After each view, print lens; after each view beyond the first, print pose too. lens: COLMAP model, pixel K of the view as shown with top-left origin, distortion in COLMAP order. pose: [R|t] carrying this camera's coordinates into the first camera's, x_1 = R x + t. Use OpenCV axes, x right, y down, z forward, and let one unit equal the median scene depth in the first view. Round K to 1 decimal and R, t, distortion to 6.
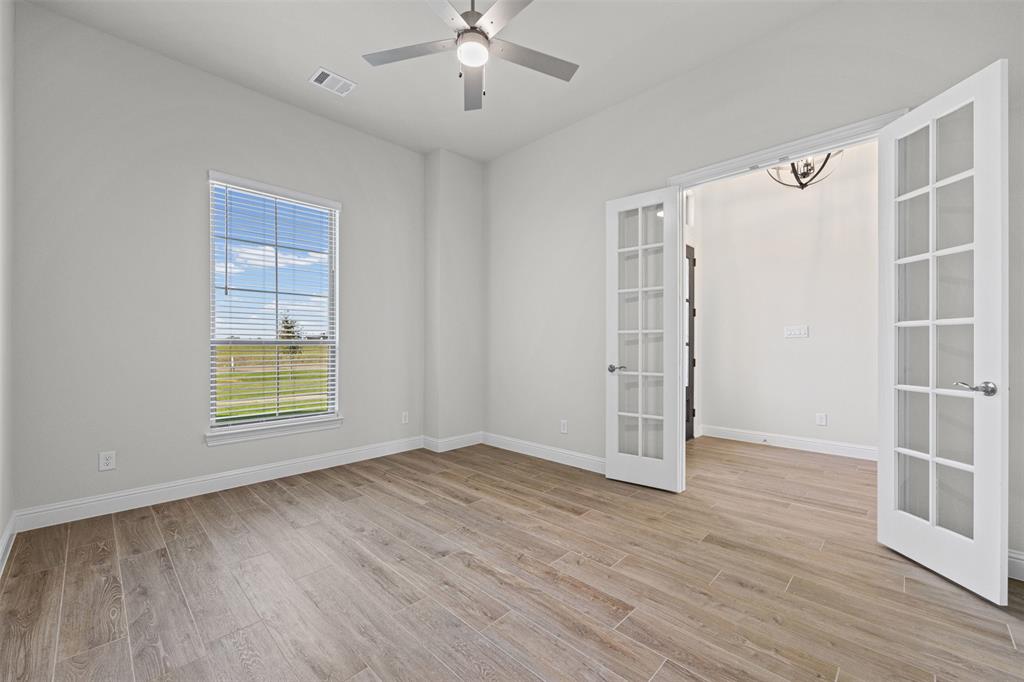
lens RADIAL K [[414.6, 0, 511.1], [0, 414.6, 342.6], [0, 0, 1]] dist [-0.000851, 0.000379]
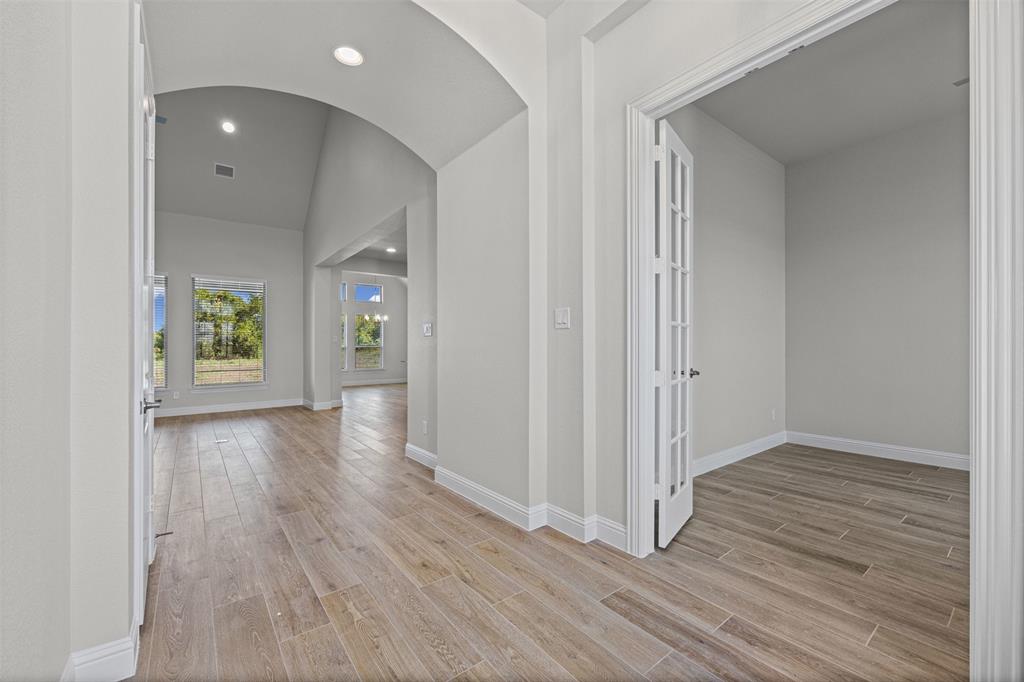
lens RADIAL K [[414.6, 0, 511.9], [0, 414.6, 345.7], [0, 0, 1]] dist [-0.000851, 0.000379]
pose [[-0.989243, -0.001990, 0.146266, 1.119965], [-0.002666, 0.999987, -0.004426, 0.017910], [-0.146255, -0.004768, -0.989235, 2.052430]]
